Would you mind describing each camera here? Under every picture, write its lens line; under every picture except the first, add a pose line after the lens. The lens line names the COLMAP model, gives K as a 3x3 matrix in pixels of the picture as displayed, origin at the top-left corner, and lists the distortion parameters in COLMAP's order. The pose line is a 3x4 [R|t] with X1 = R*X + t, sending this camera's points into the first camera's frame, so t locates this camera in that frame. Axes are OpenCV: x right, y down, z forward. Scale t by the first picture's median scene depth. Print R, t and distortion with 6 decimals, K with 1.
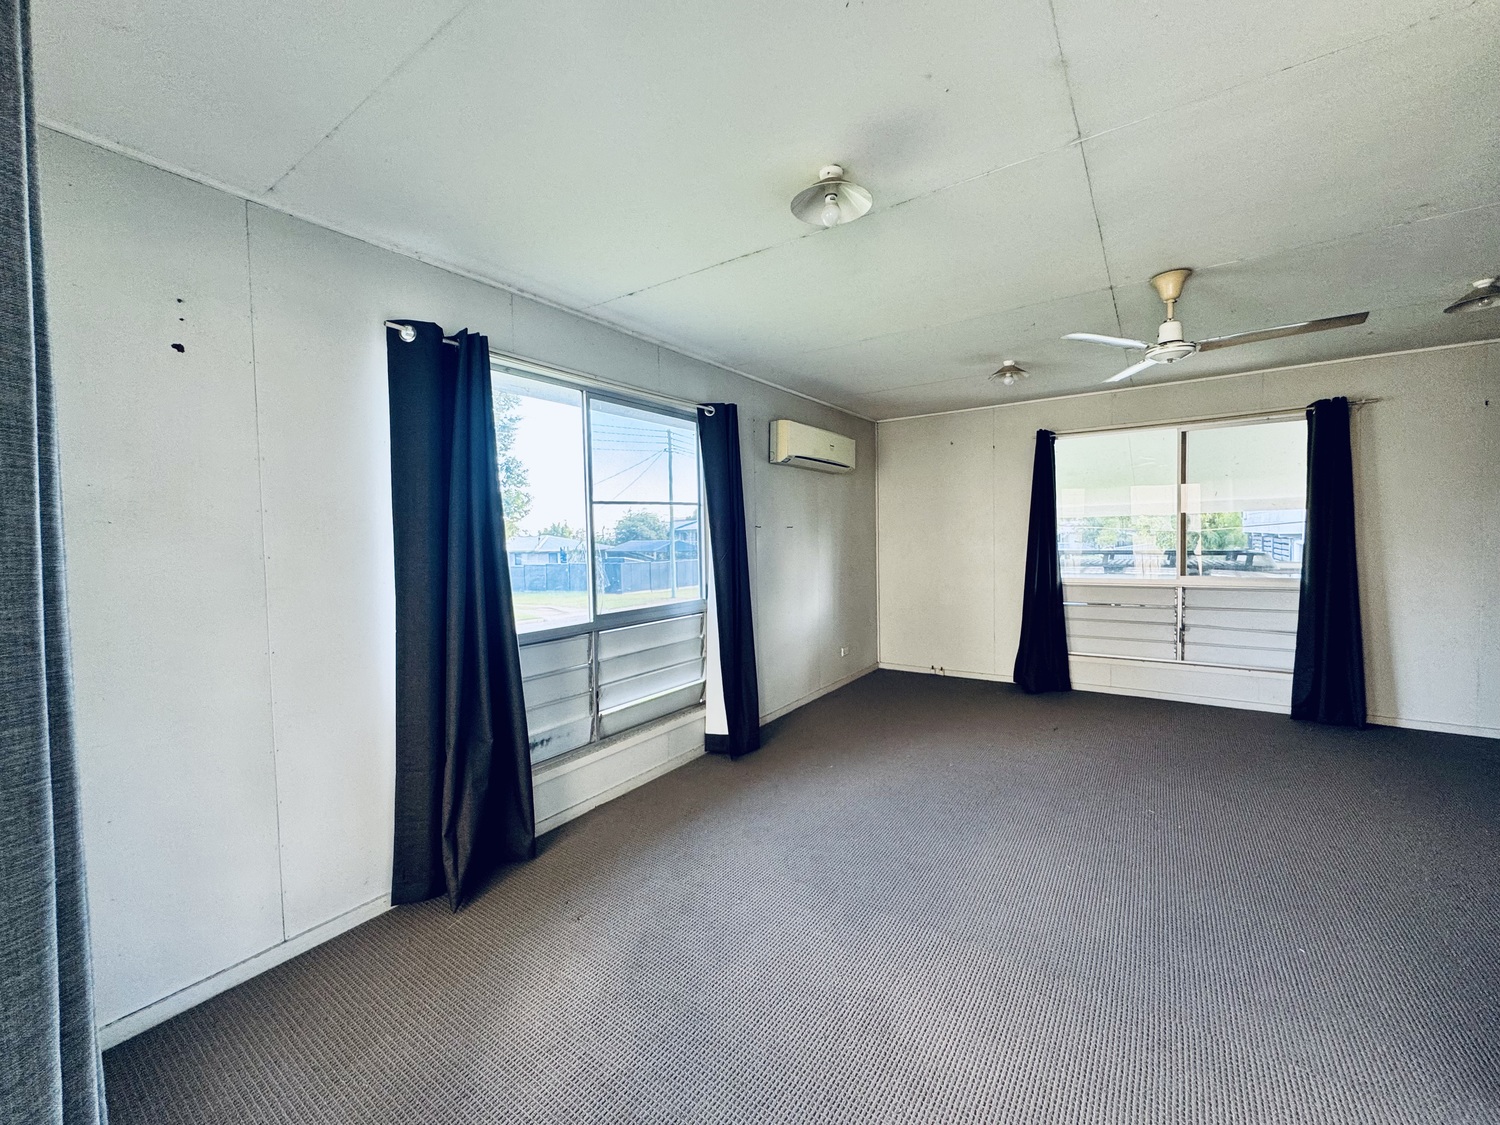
lens RADIAL K [[664.3, 0, 752.0], [0, 664.3, 560.5], [0, 0, 1]] dist [0.001386, -0.000015]
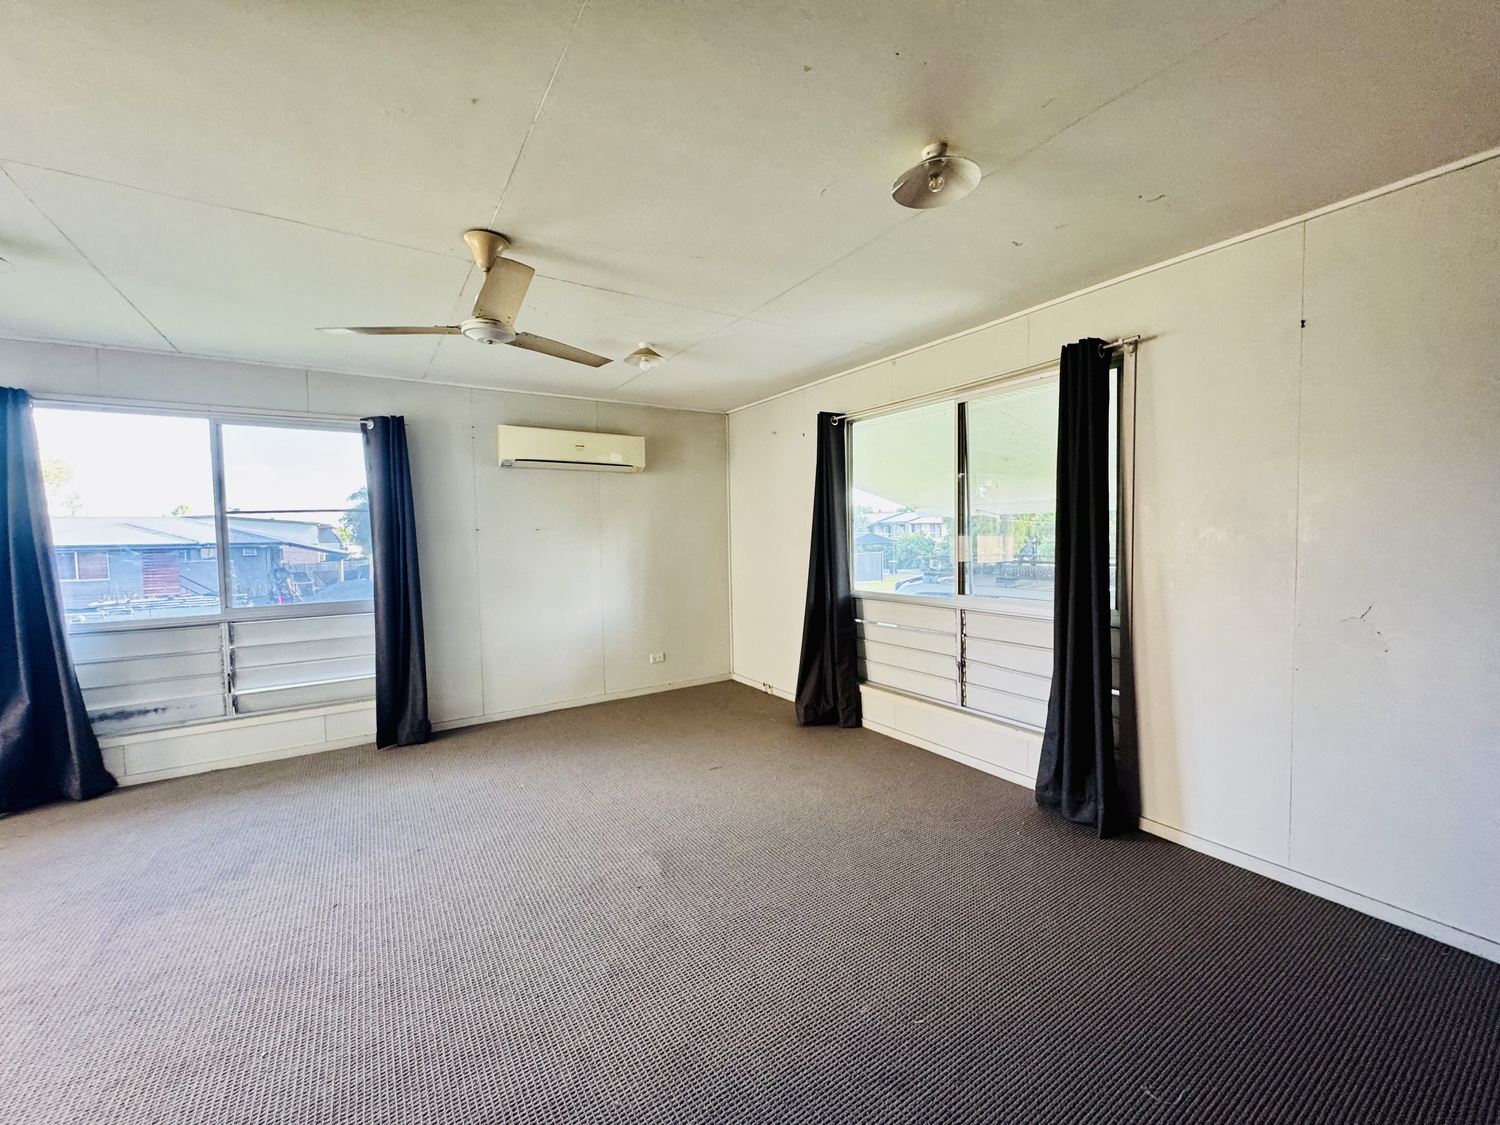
lens RADIAL K [[664.3, 0, 752.0], [0, 664.3, 560.5], [0, 0, 1]] dist [0.001386, -0.000015]
pose [[0.910822, 0.020534, -0.412288, 0.851260], [-0.014692, 0.999742, 0.017334, -0.028911], [0.412537, -0.009731, 0.910889, 0.242932]]
